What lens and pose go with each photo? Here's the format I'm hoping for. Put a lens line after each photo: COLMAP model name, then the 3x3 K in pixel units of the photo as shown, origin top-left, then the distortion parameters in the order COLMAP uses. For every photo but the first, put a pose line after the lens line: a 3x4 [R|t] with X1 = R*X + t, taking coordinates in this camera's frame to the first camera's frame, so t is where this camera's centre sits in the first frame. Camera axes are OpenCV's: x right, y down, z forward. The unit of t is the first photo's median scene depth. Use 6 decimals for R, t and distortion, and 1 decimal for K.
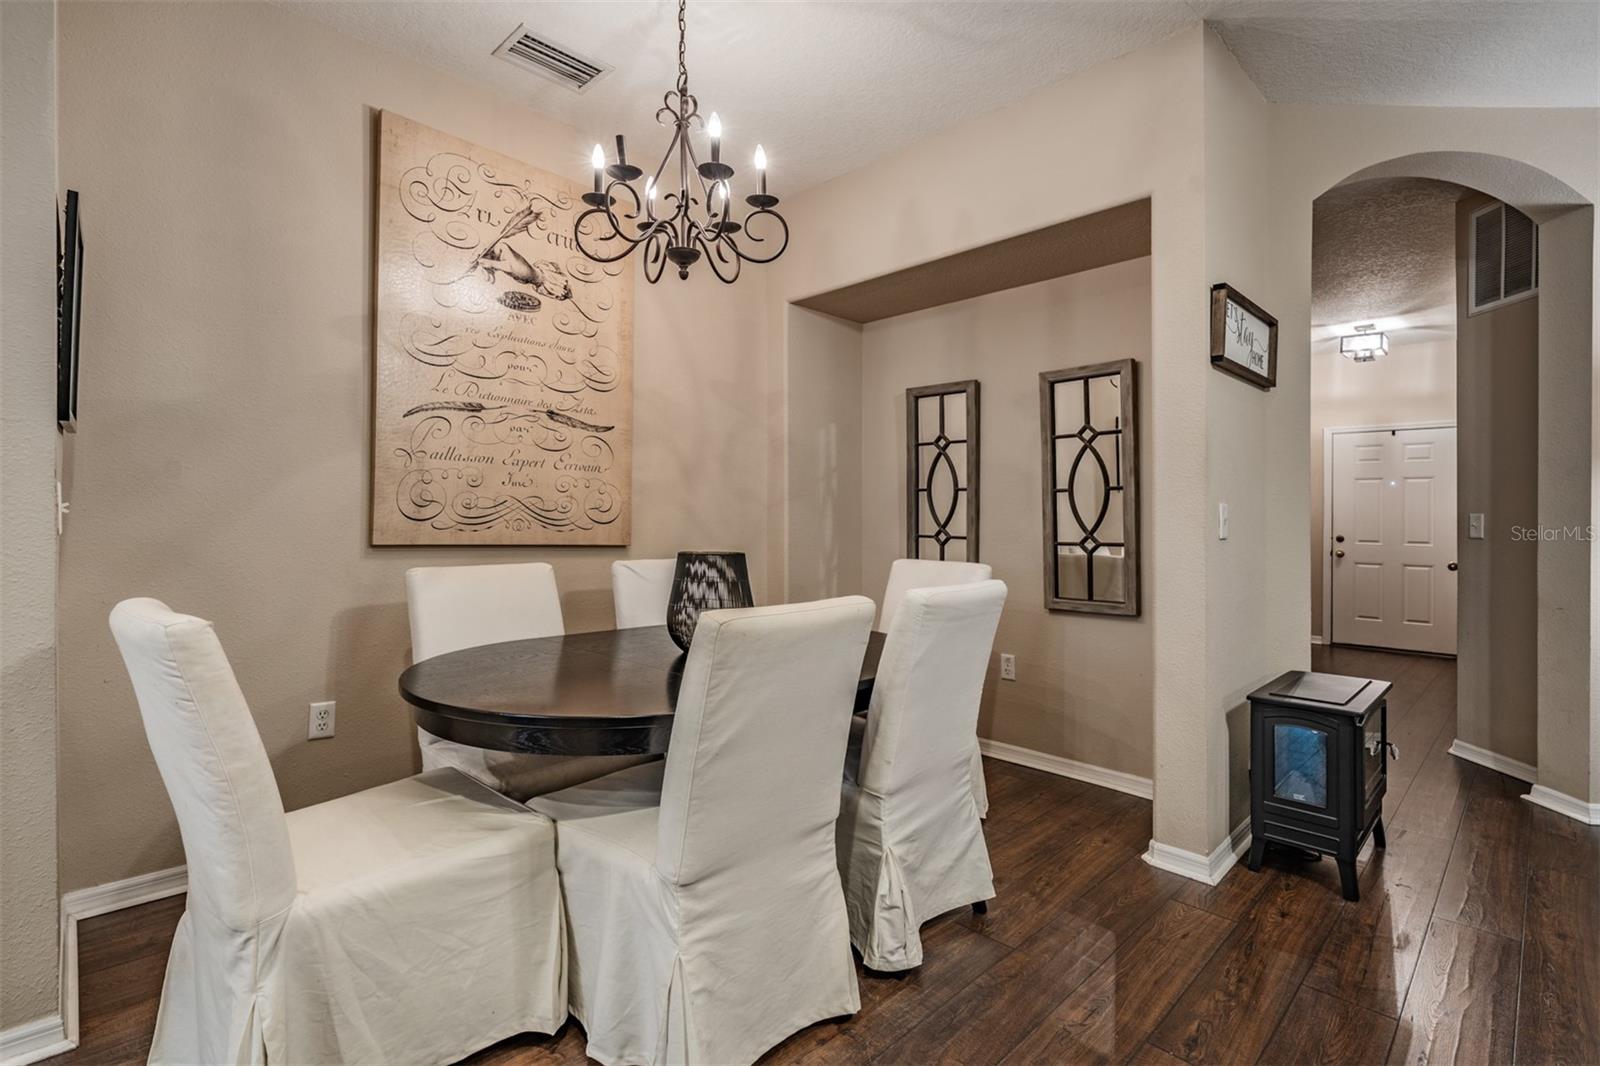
lens RADIAL K [[739.9, 0, 801.6], [0, 739.9, 515.4], [0, 0, 1]] dist [-0.001327, -0.000533]
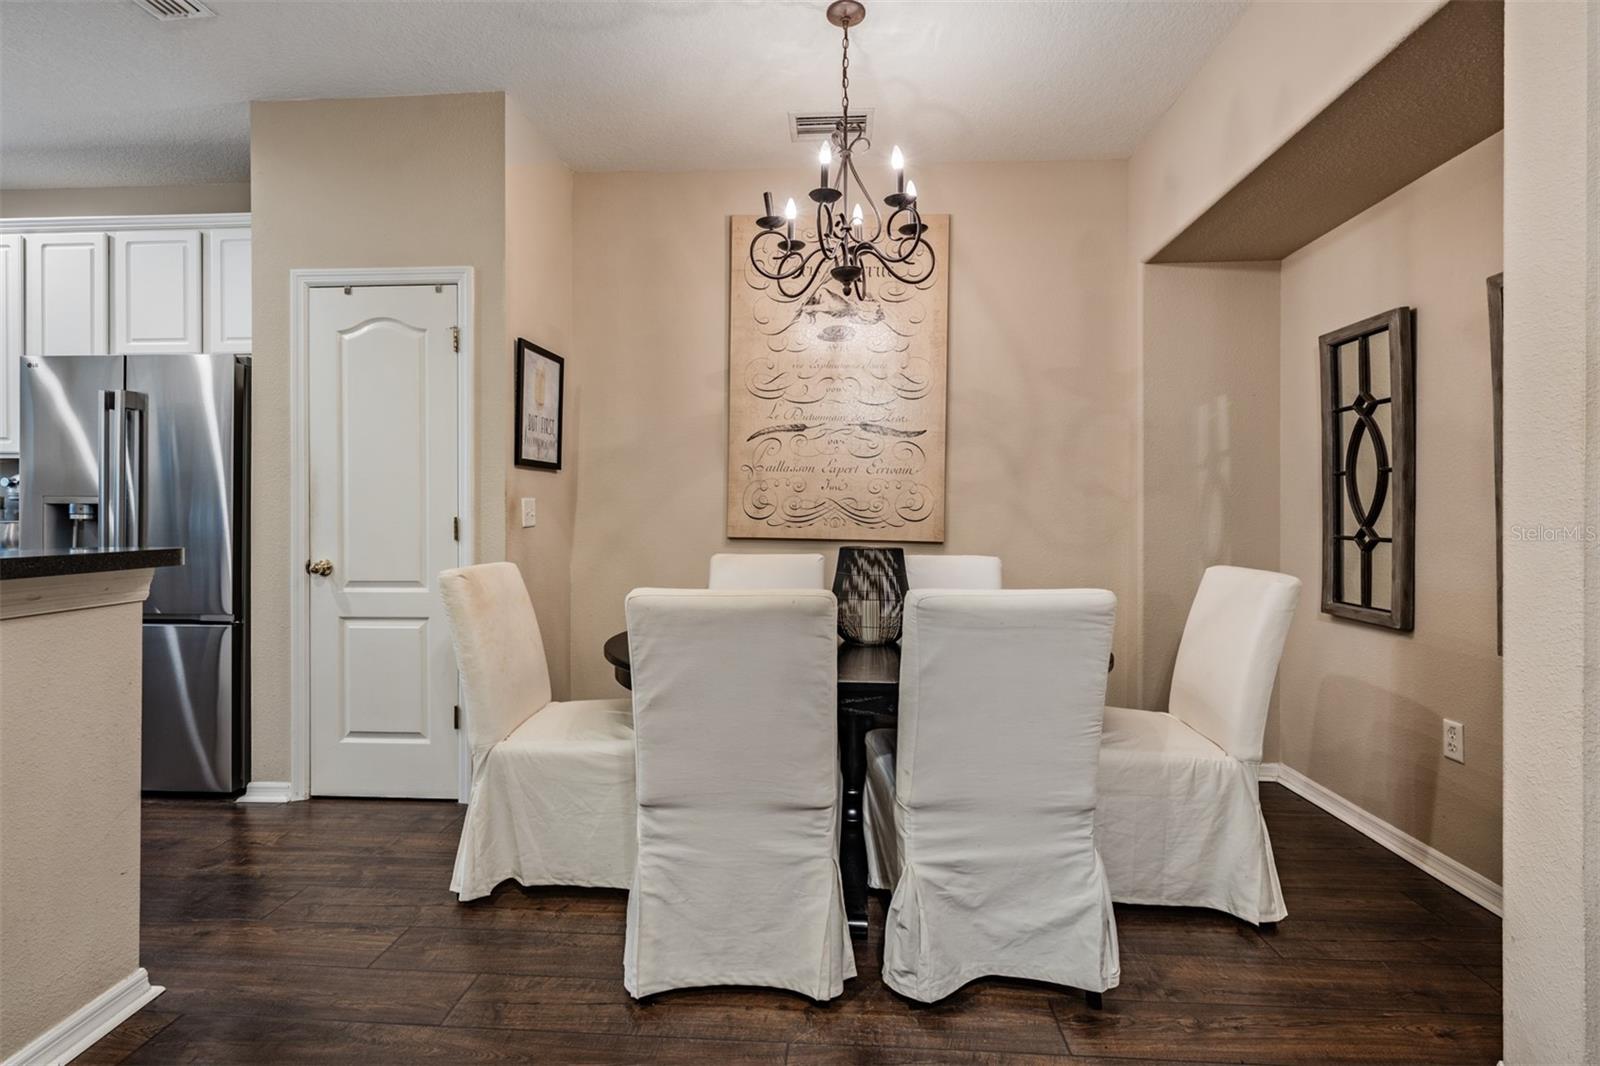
lens RADIAL K [[731.7, 0, 801.4], [0, 731.7, 515.2], [0, 0, 1]] dist [0.000207, 0.000141]
pose [[0.666580, -0.009747, -0.745370, 0.447646], [0.009239, 0.999946, -0.004814, 0.006368], [0.745377, -0.003677, 0.666634, 0.173674]]
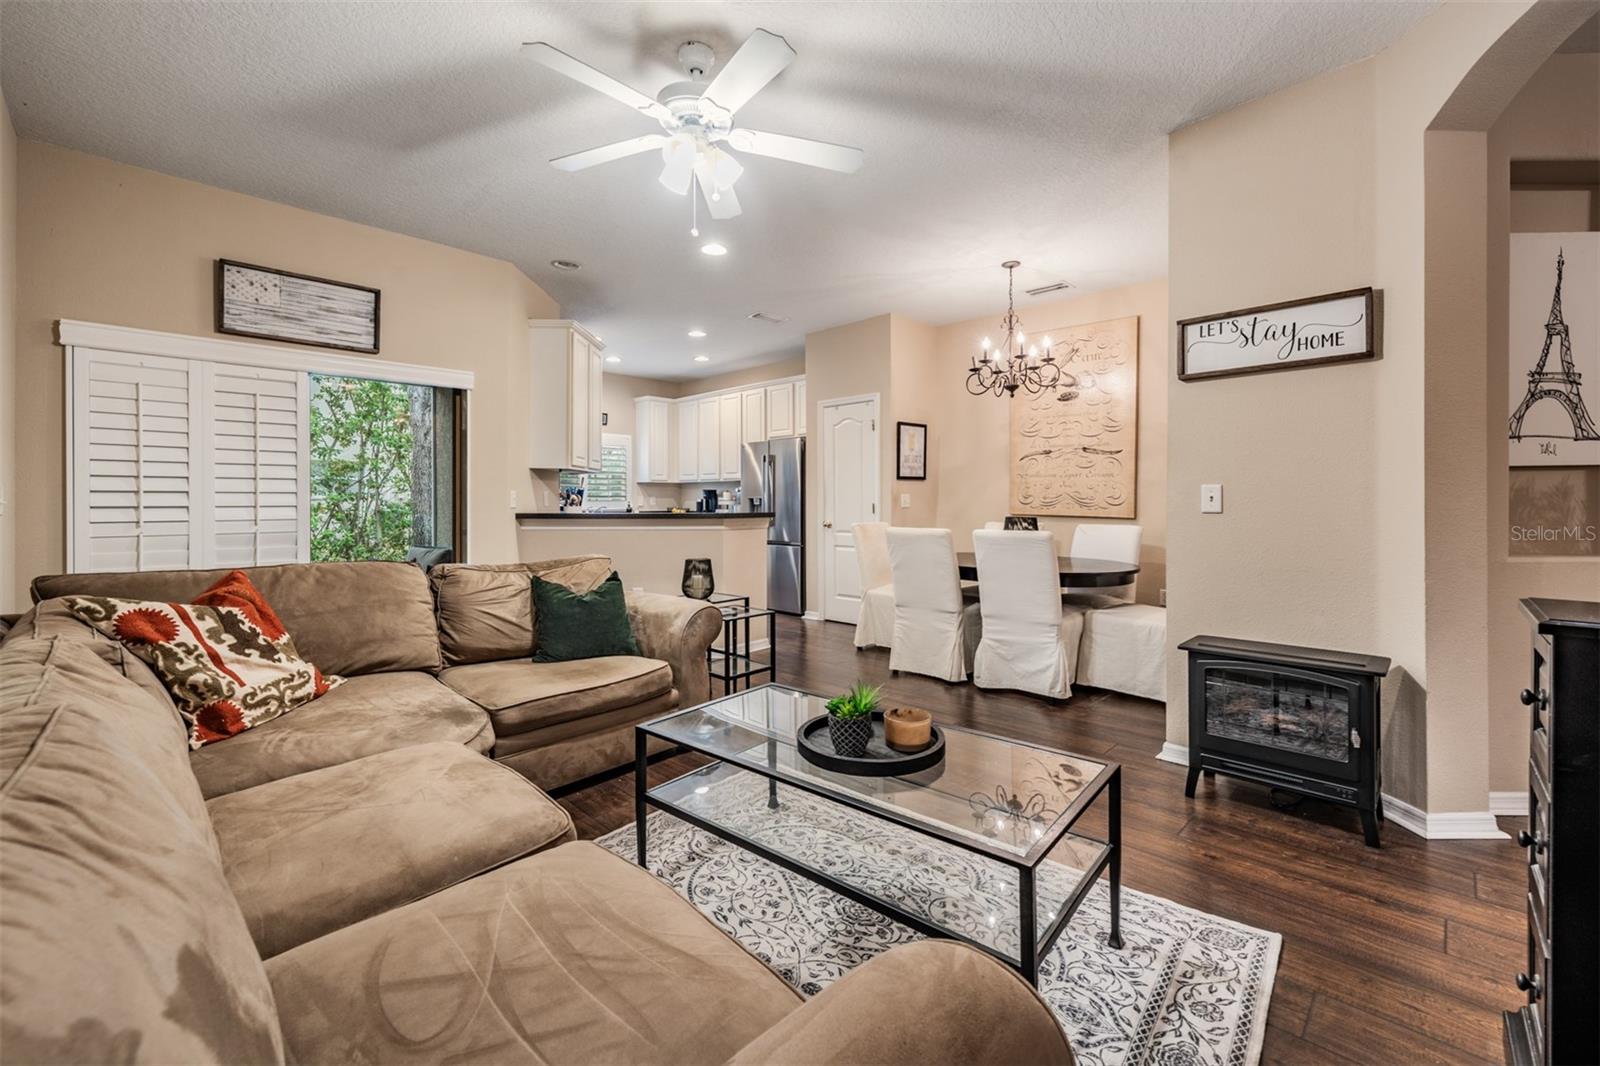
lens RADIAL K [[658.0, 0, 808.3], [0, 658.0, 500.1], [0, 0, 1]] dist [-0.002774, -0.000283]
pose [[0.018921, -0.014422, -0.999717, 1.394578], [0.005760, 0.999881, -0.014315, 0.017866], [0.999804, -0.005488, 0.019002, 0.244238]]
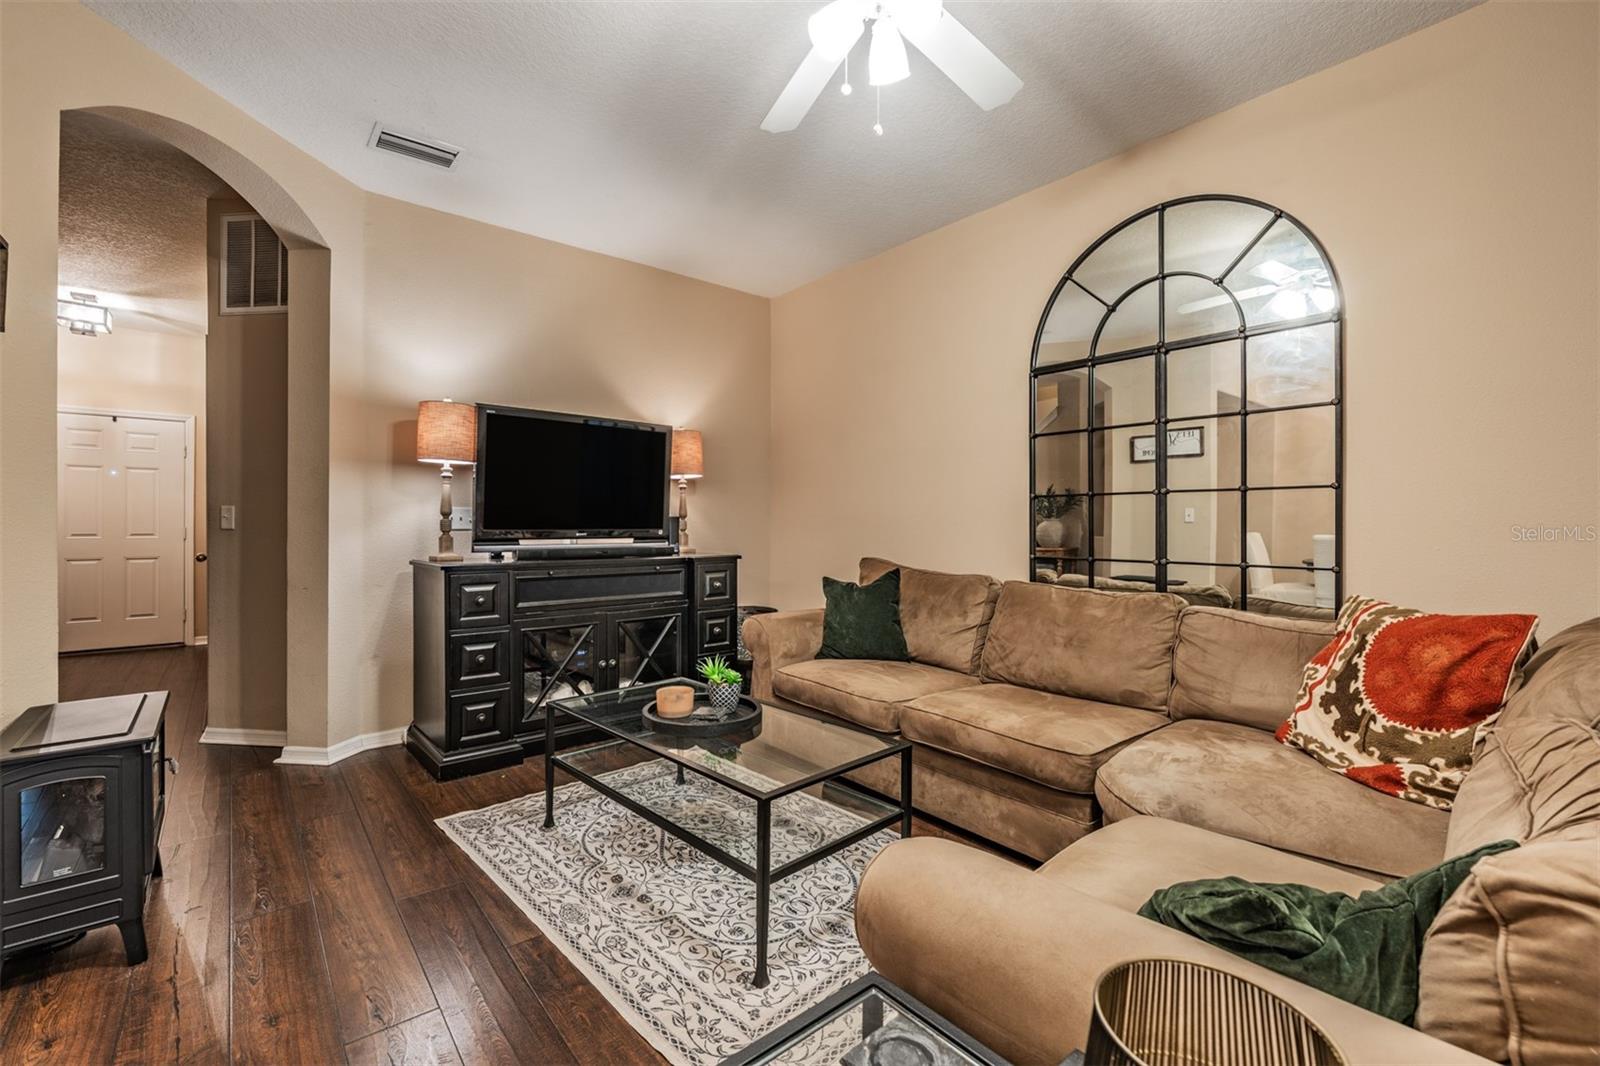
lens RADIAL K [[682.7, 0, 797.1], [0, 682.7, 516.9], [0, 0, 1]] dist [-0.001743, -0.000040]
pose [[0.086999, -0.005809, 0.996191, 0.028403], [-0.007849, 0.999948, 0.006516, 0.000870], [-0.996177, -0.008386, 0.086949, 0.139923]]
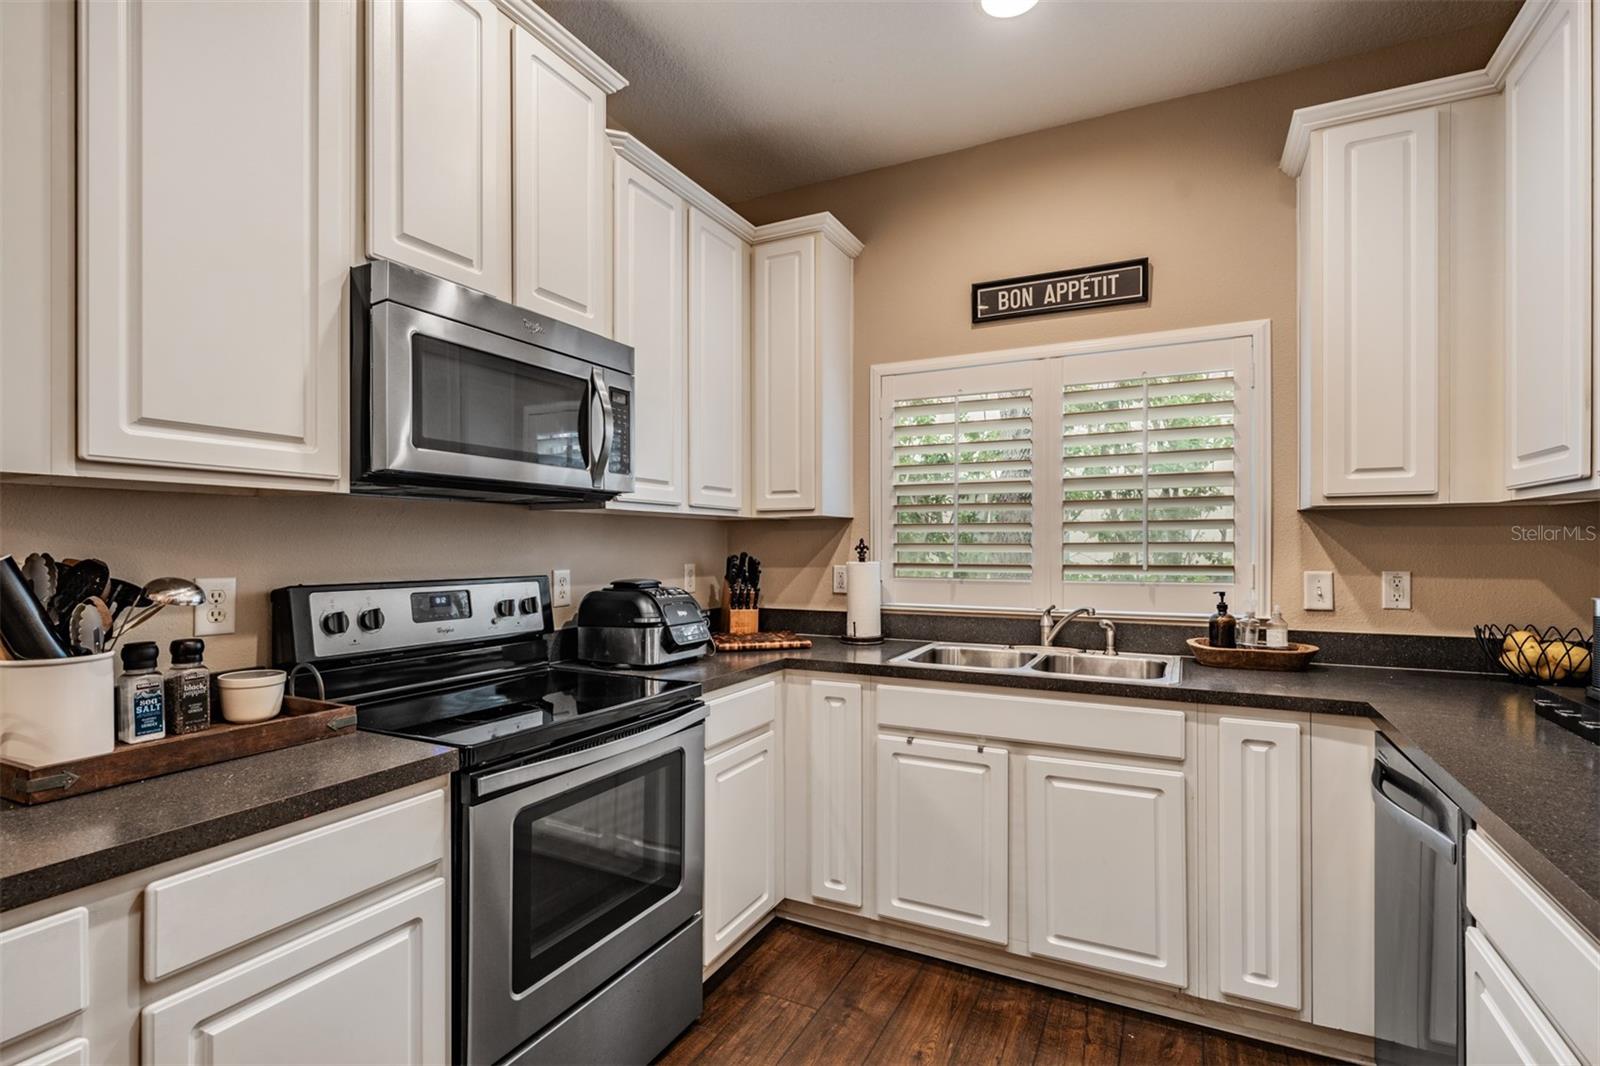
lens RADIAL K [[759.8, 0, 798.4], [0, 759.8, 547.0], [0, 0, 1]] dist [0.000677, -0.000128]
pose [[-0.947426, -0.012350, -0.319738, -0.768066], [-0.010505, 0.999917, -0.007494, -0.055600], [0.319804, -0.003742, -0.947476, 0.136270]]
